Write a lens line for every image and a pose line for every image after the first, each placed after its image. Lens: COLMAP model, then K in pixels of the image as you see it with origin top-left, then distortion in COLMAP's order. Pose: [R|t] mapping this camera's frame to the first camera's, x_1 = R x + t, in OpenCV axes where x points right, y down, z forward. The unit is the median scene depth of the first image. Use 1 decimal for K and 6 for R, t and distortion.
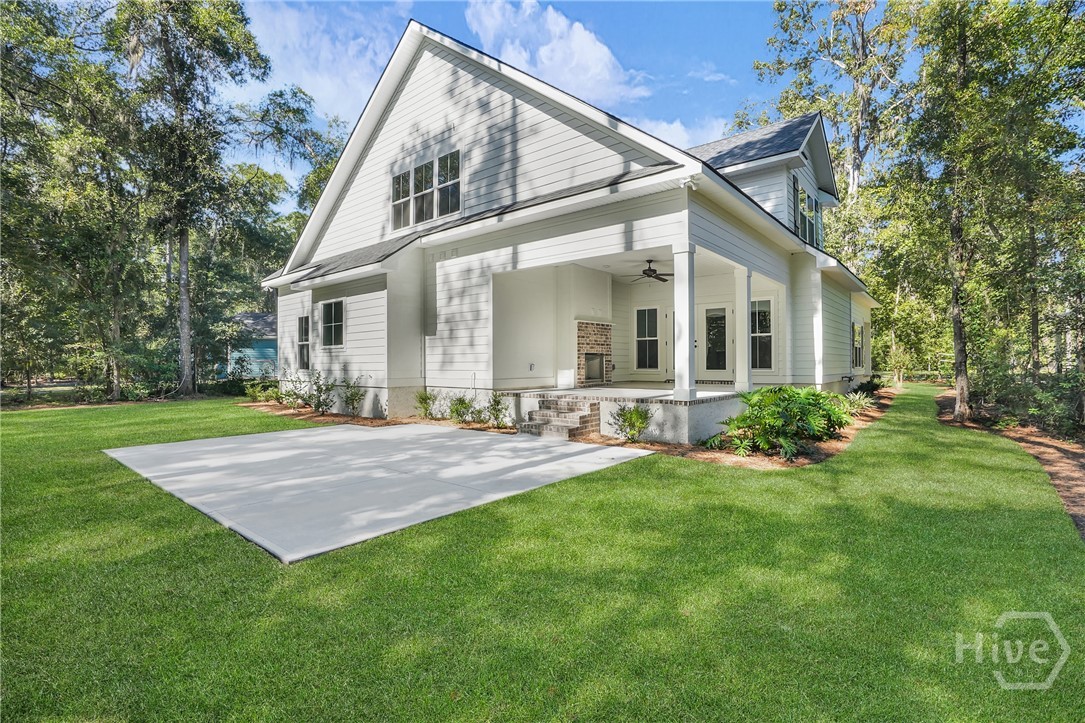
lens RADIAL K [[502.7, 0, 540.7], [0, 502.7, 363.7], [0, 0, 1]] dist [-0.027269, 0.000462]
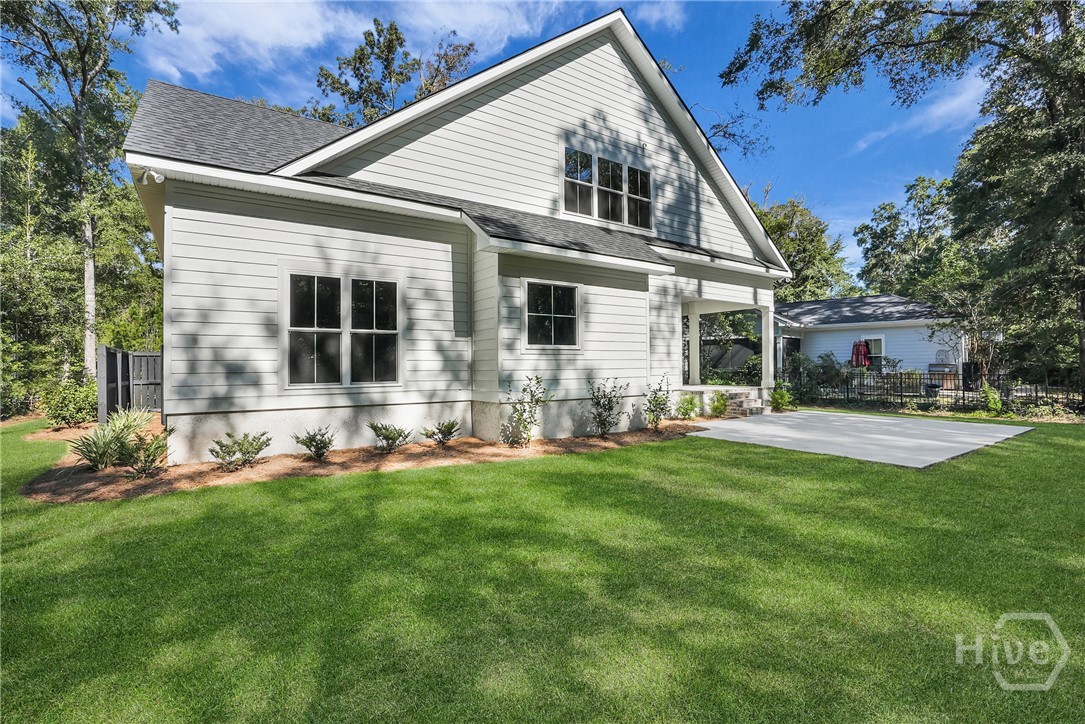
lens RADIAL K [[502.7, 0, 540.7], [0, 502.7, 364.2], [0, 0, 1]] dist [-0.027269, 0.000462]
pose [[0.267087, 0.005341, 0.963658, -1.276616], [0.001060, 0.999982, -0.005836, -0.004834], [-0.963672, 0.002580, 0.267077, 0.936341]]
